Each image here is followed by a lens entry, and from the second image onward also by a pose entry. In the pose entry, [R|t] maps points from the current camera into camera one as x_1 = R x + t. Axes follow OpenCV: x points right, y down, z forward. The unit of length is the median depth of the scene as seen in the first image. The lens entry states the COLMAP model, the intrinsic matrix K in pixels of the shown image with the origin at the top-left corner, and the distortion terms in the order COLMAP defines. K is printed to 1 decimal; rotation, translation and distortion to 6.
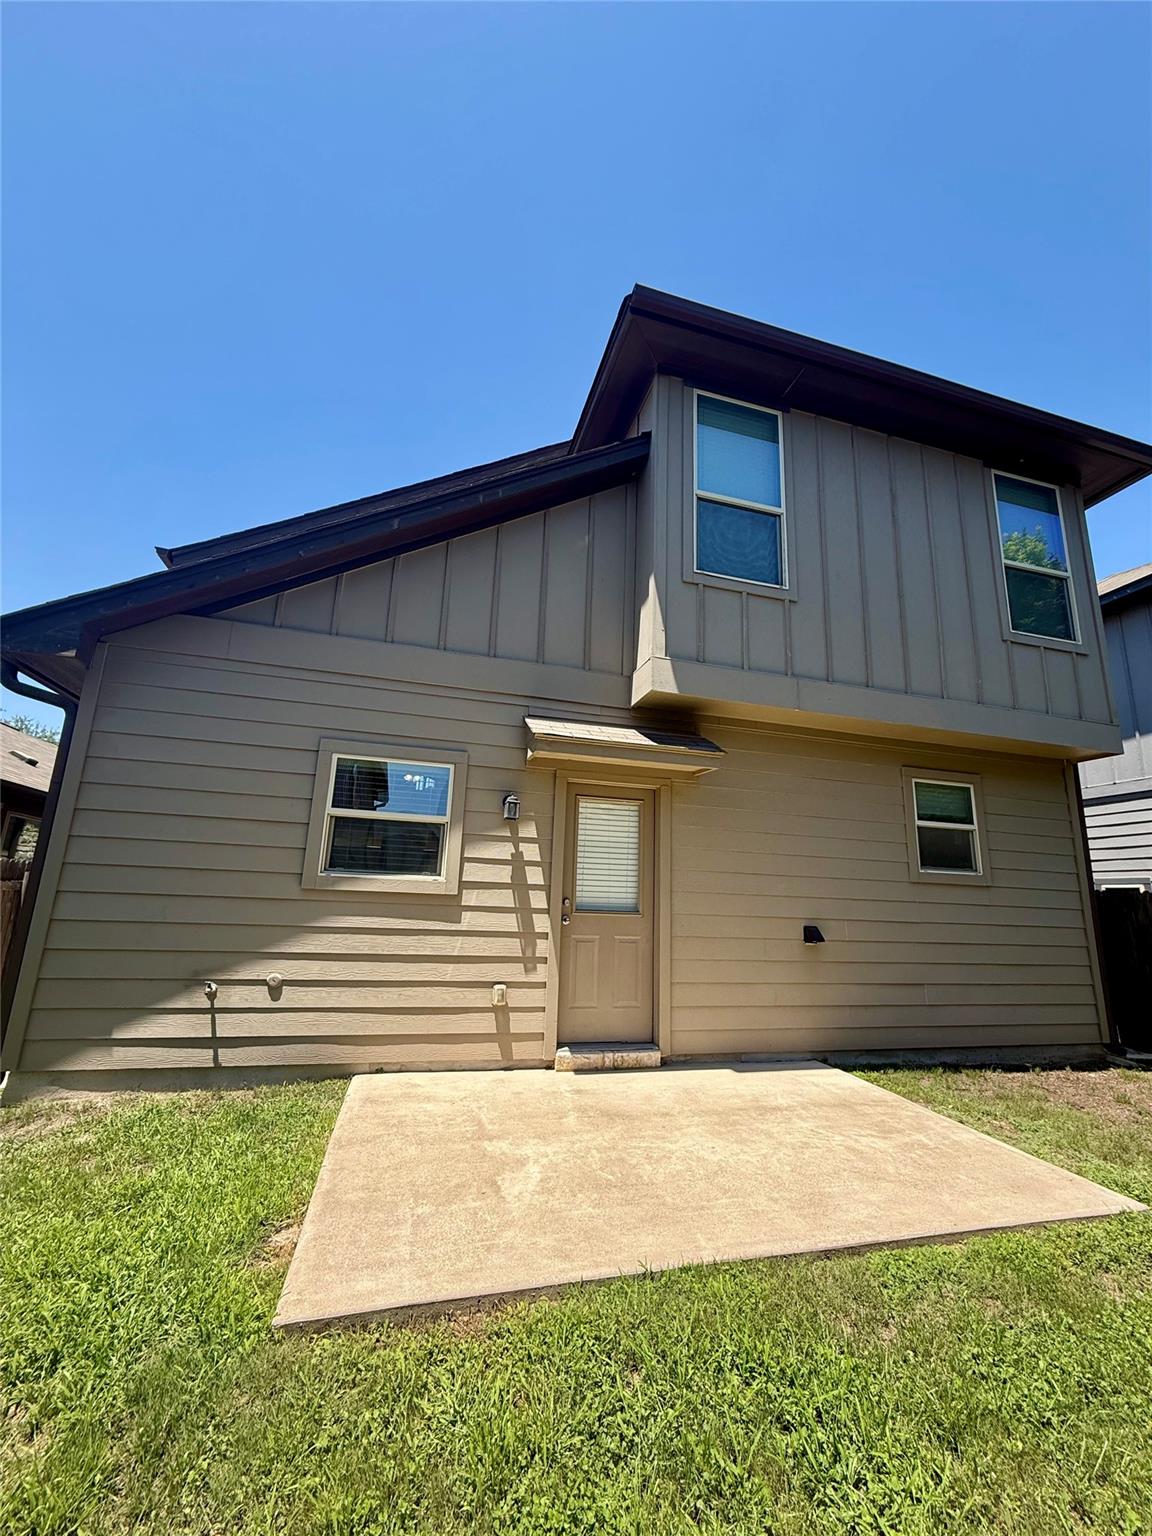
lens RADIAL K [[616.6, 0, 576.3], [0, 616.6, 766.8], [0, 0, 1]] dist [-0.001366, 0.001093]
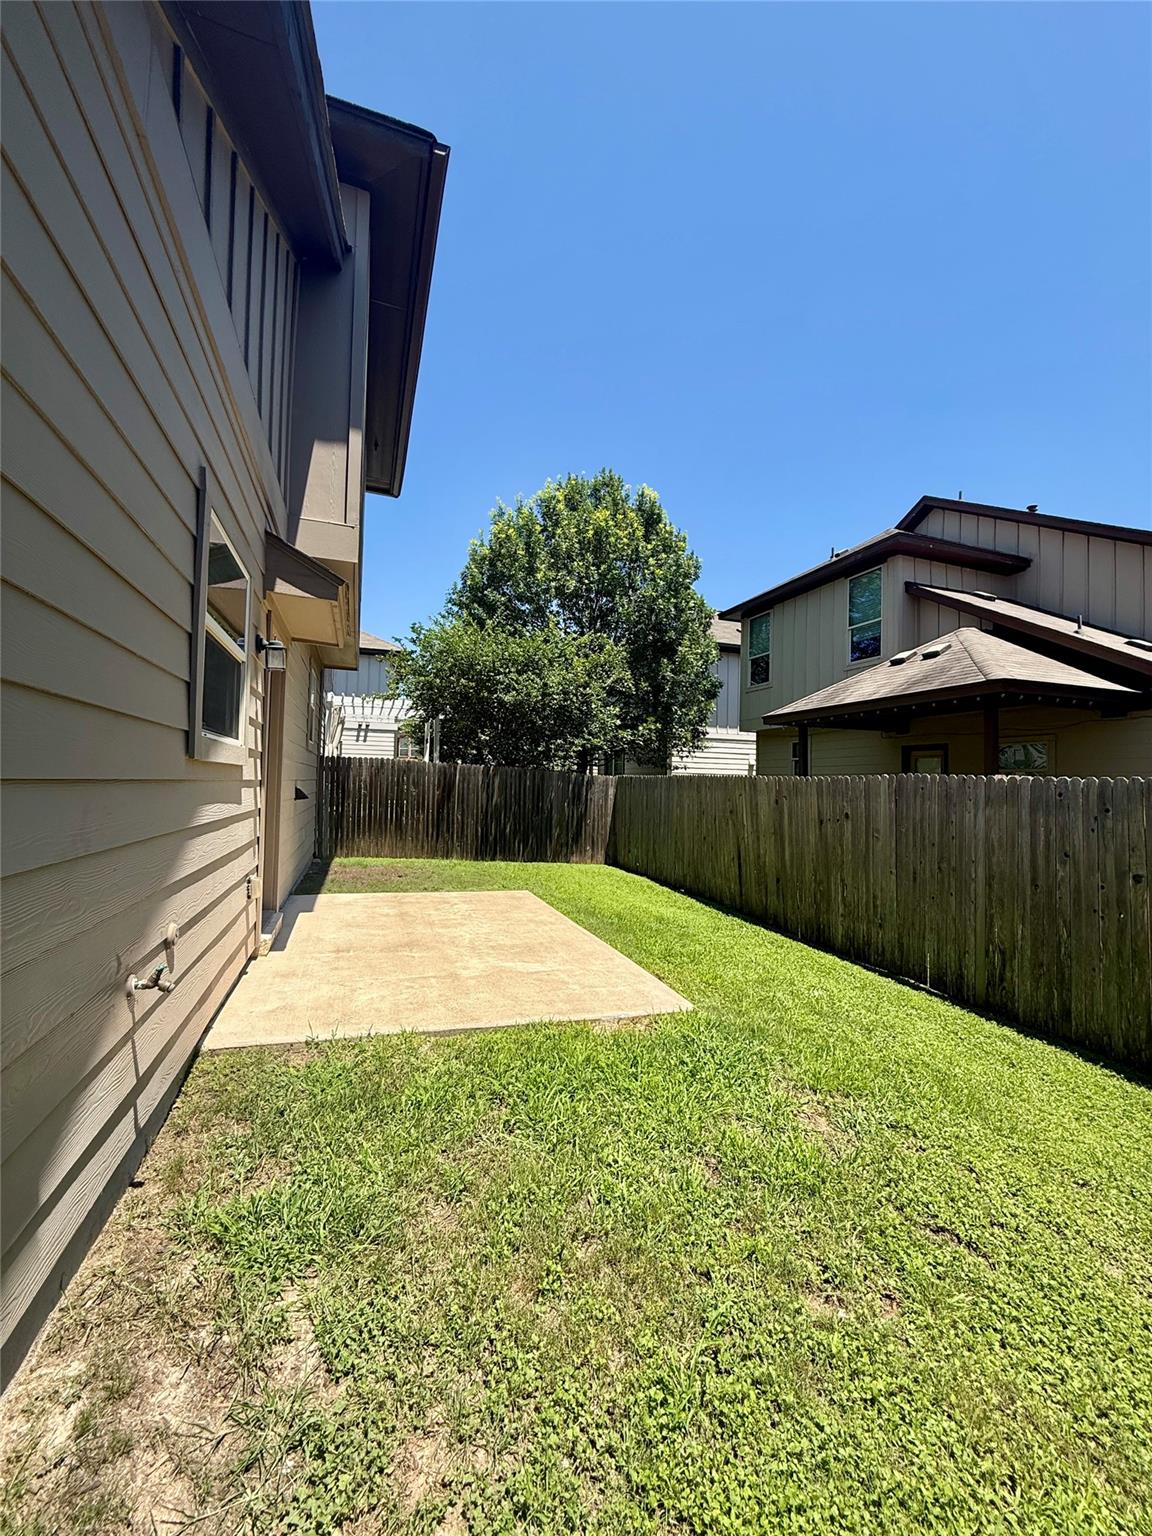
lens RADIAL K [[616.6, 0, 575.9], [0, 616.6, 765.3], [0, 0, 1]] dist [-0.001366, 0.001093]
pose [[-0.075407, -0.010476, 0.997098, -1.315802], [-0.234653, 0.972050, -0.007533, 0.170455], [-0.969150, -0.234540, -0.075758, 0.955027]]
